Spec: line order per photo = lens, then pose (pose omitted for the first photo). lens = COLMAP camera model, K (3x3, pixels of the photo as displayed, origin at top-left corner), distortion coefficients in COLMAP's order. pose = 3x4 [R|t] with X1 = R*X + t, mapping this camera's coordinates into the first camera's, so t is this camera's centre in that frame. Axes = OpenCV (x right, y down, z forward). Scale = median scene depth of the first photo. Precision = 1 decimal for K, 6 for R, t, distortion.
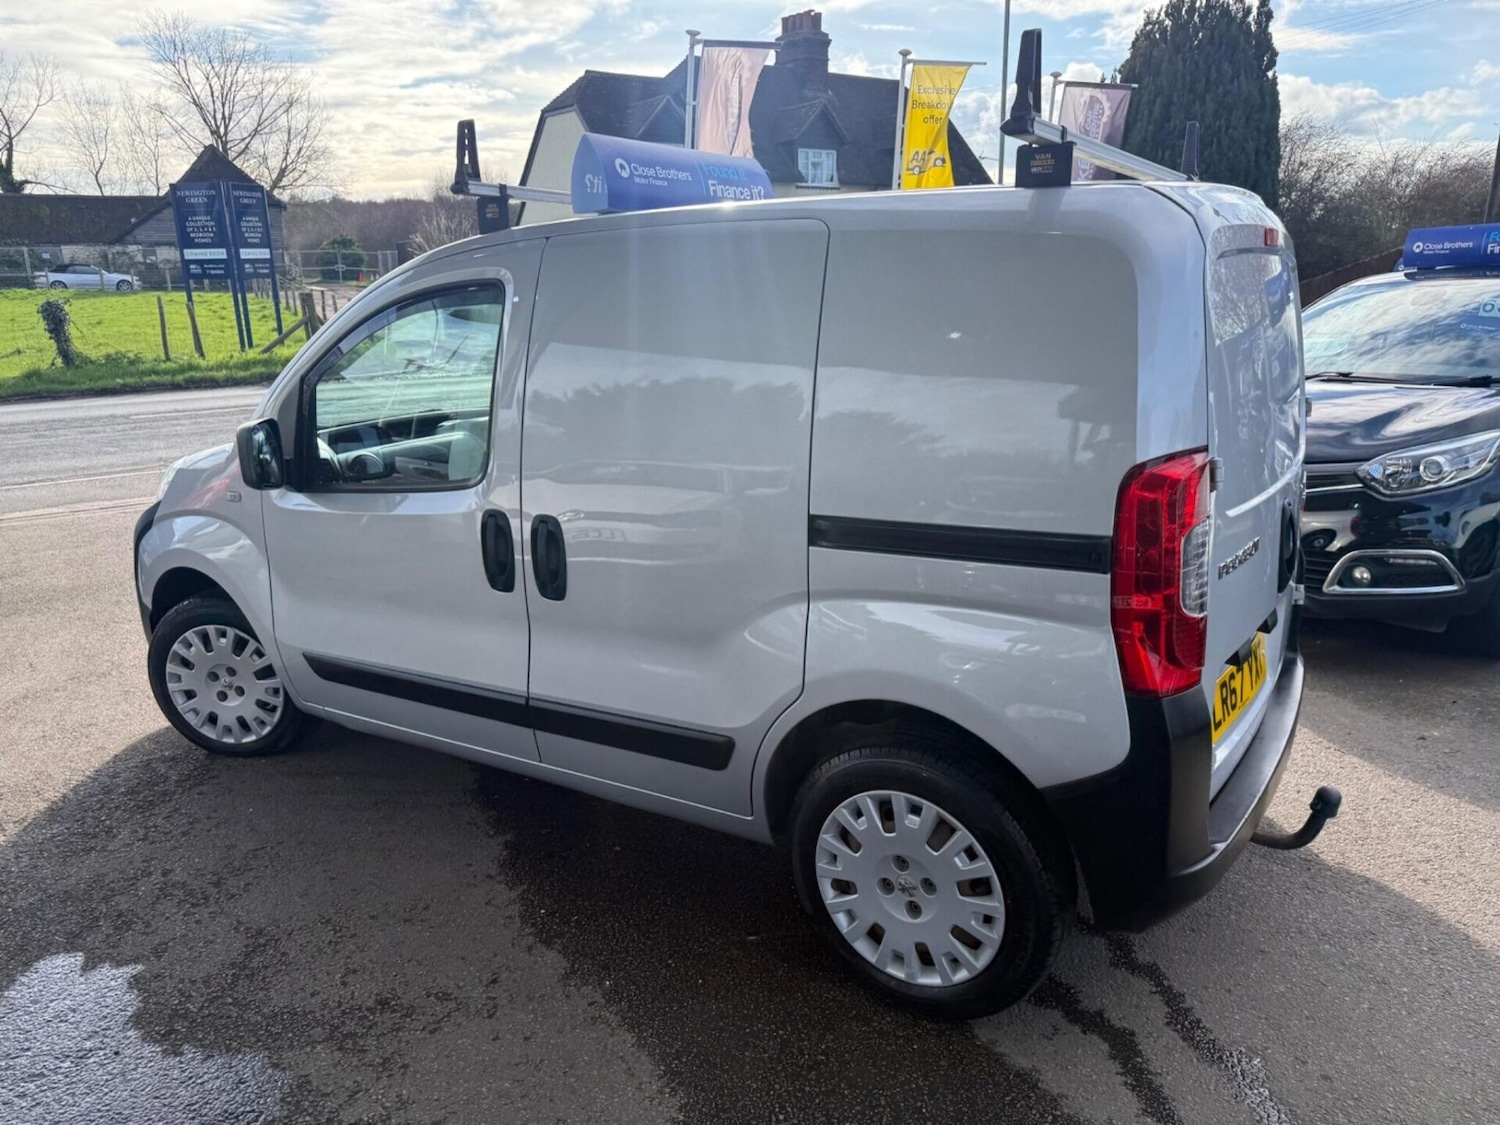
lens RADIAL K [[1070.0, 0, 742.2], [0, 1070.0, 569.1], [0, 0, 1]] dist [0.017347, -0.021817]
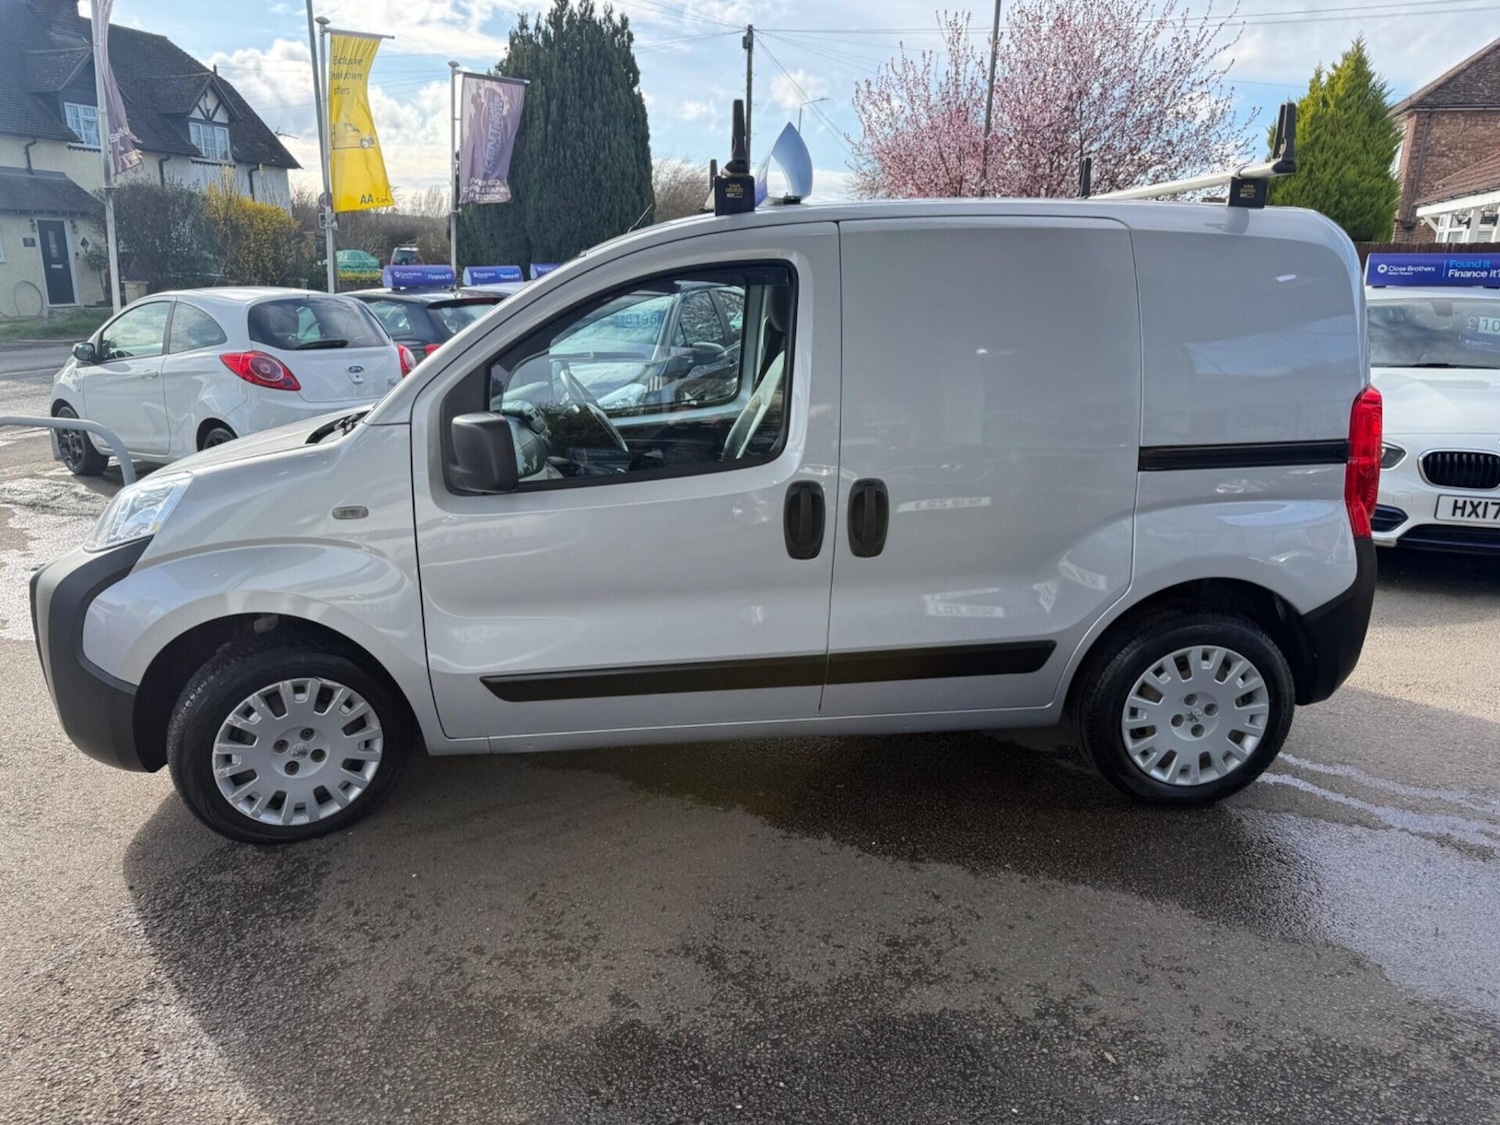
lens RADIAL K [[1070.0, 0, 743.1], [0, 1070.0, 568.6], [0, 0, 1]] dist [0.017347, -0.021817]
pose [[0.790003, -0.144068, 0.595936, -0.591775], [0.137583, 0.988868, 0.056672, -0.024436], [-0.597467, 0.037220, 0.801030, 0.131081]]
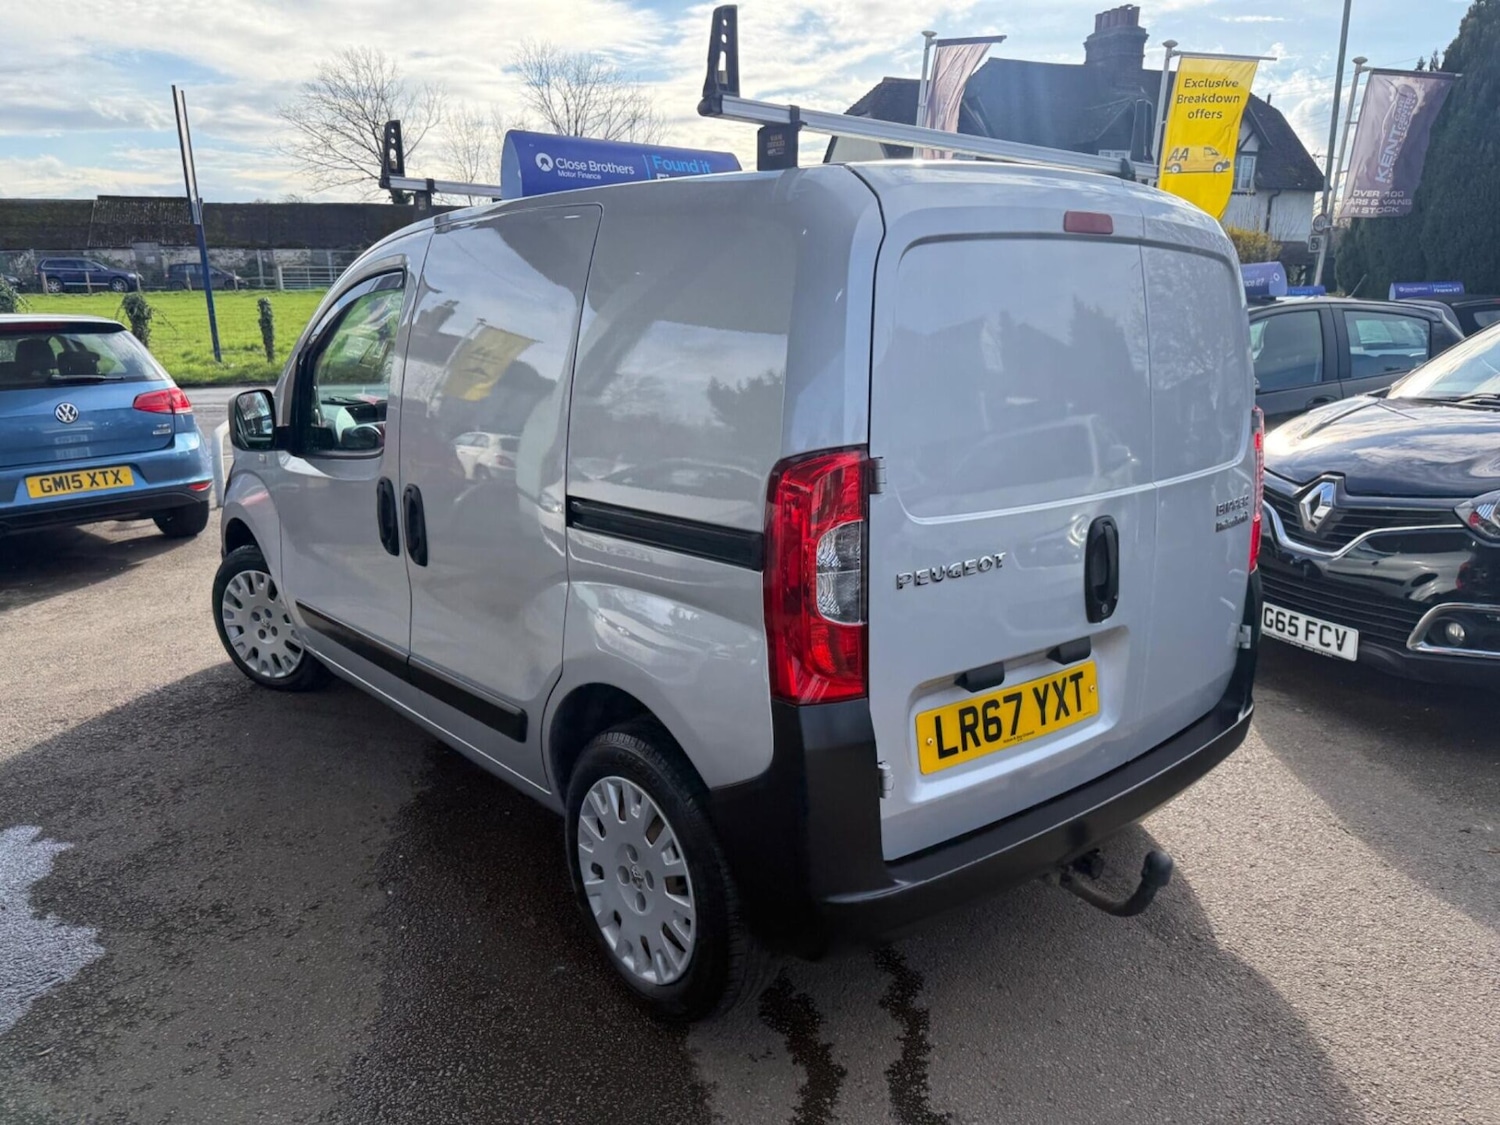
lens RADIAL K [[1070.0, 0, 738.5], [0, 1070.0, 561.7], [0, 0, 1]] dist [0.017347, -0.021817]
pose [[0.958491, 0.082938, -0.272794, 0.265920], [-0.086214, 0.996277, -0.000023, -0.001350], [0.271776, 0.023540, 0.962073, 0.036482]]
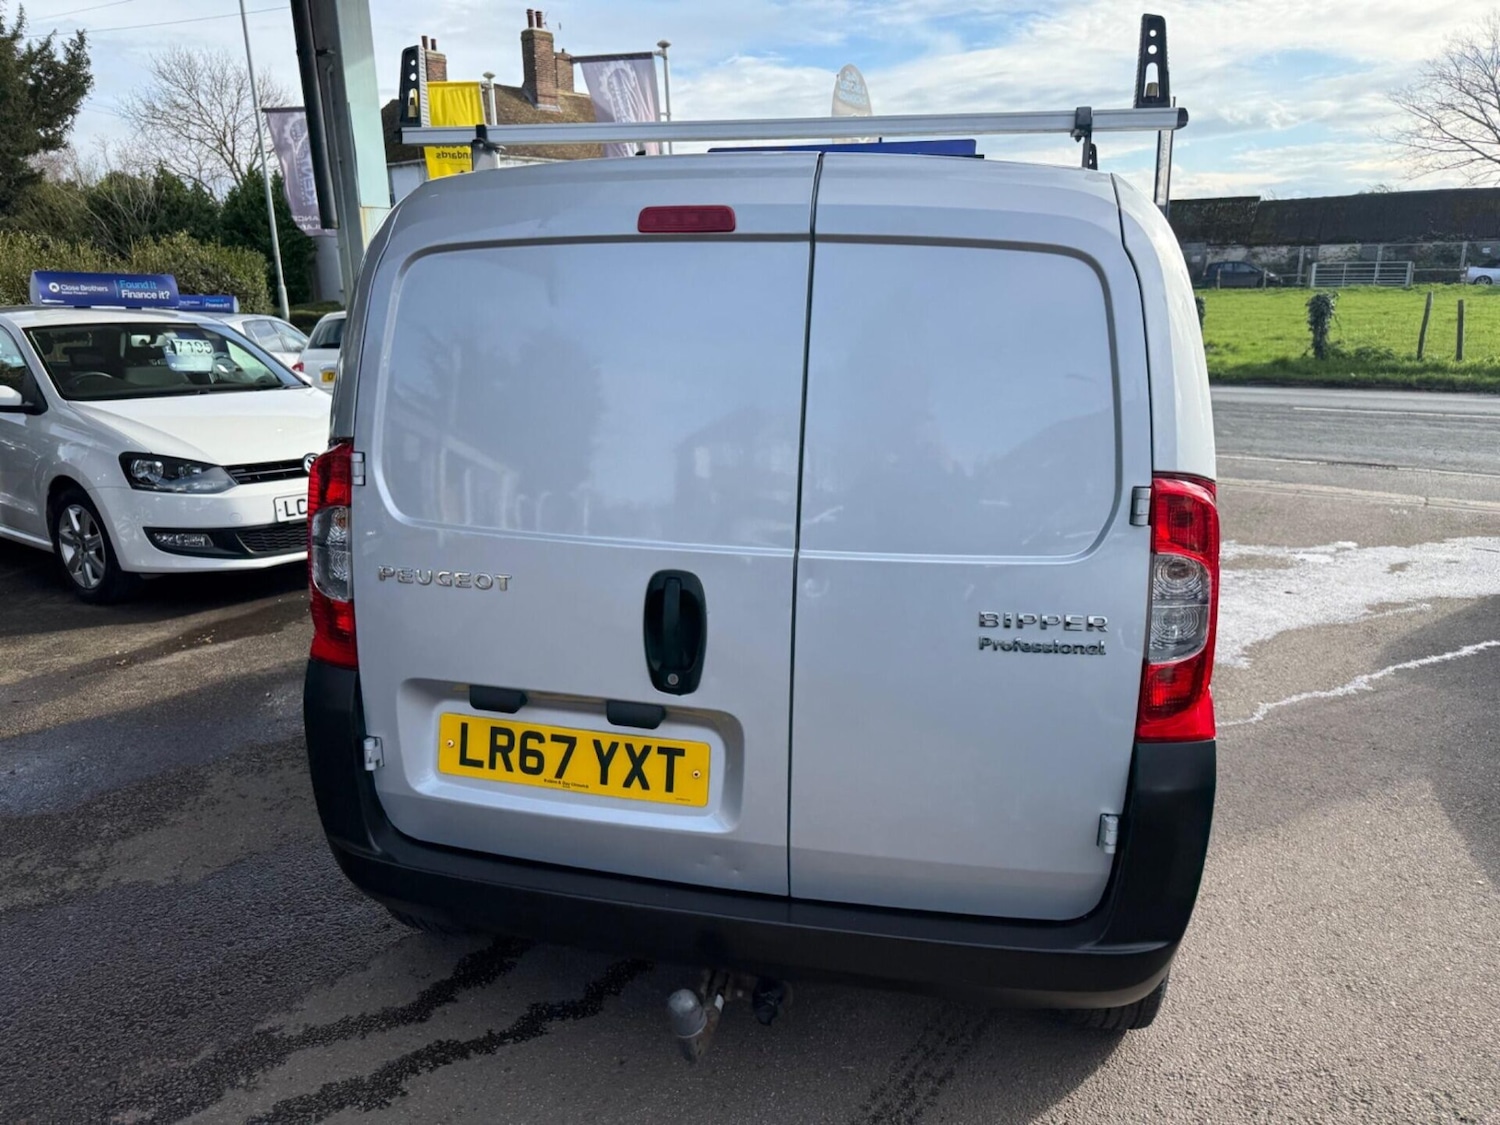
lens RADIAL K [[1070.0, 0, 745.0], [0, 1070.0, 568.3], [0, 0, 1]] dist [0.017347, -0.021817]
pose [[0.367383, 0.246814, -0.896723, 0.686487], [-0.243355, 0.956067, 0.163446, -0.115595], [0.897668, 0.158175, 0.411306, 0.424359]]
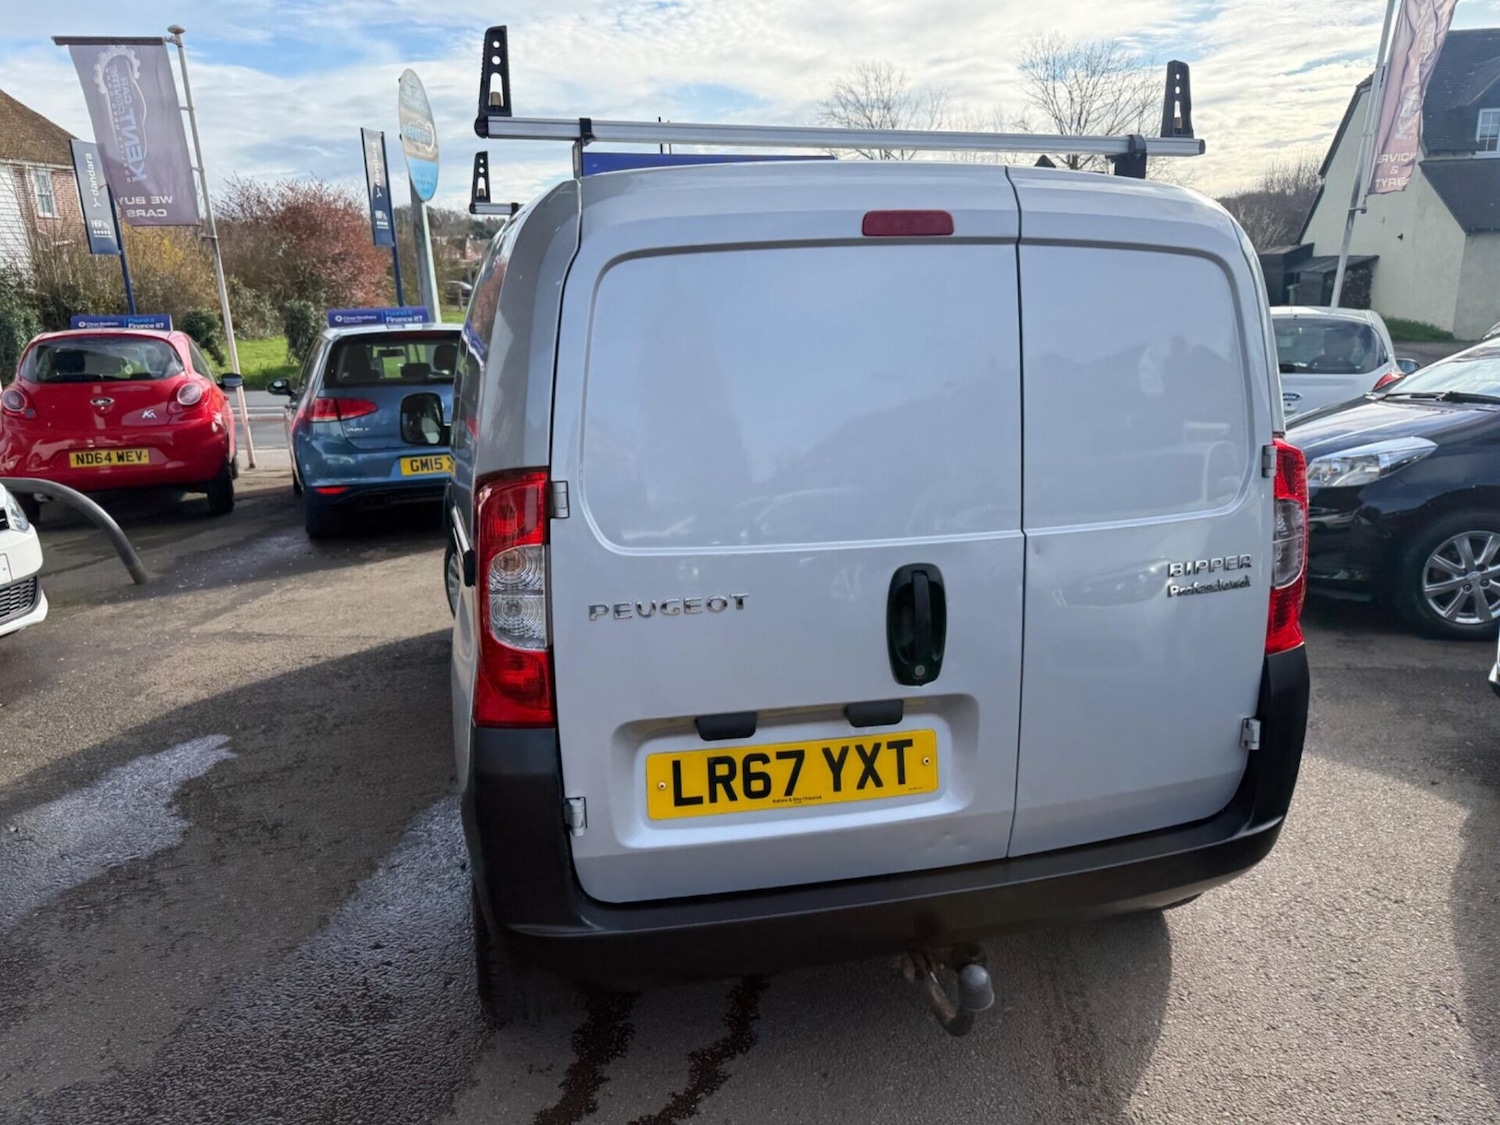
lens RADIAL K [[1070.0, 0, 737.5], [0, 1070.0, 565.2], [0, 0, 1]] dist [0.017347, -0.021817]
pose [[0.744027, 0.162650, -0.648050, 0.521448], [-0.164848, 0.984620, 0.057862, -0.050445], [0.647494, 0.063779, 0.759397, 0.193210]]
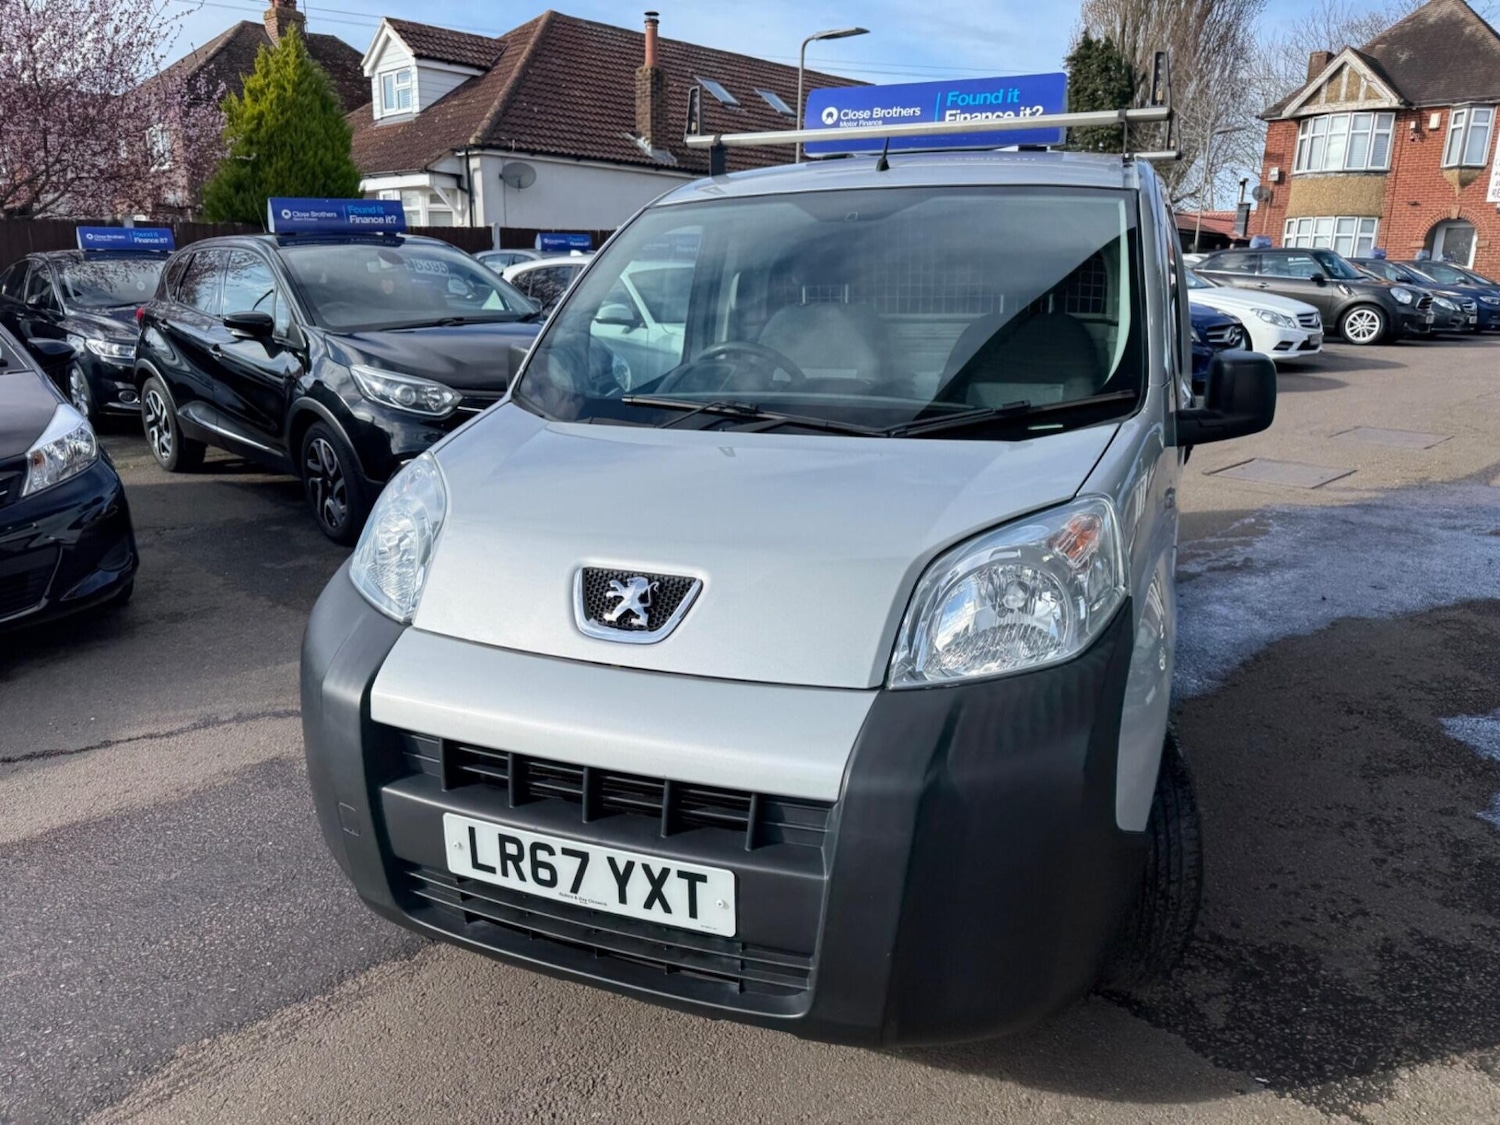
lens RADIAL K [[1070.0, 0, 737.6], [0, 1070.0, 564.2], [0, 0, 1]] dist [0.017347, -0.021817]
pose [[-0.197995, -0.247991, 0.948314, -0.856956], [0.252772, 0.921827, 0.293840, -0.236388], [-0.947050, 0.297886, -0.119832, 1.088429]]
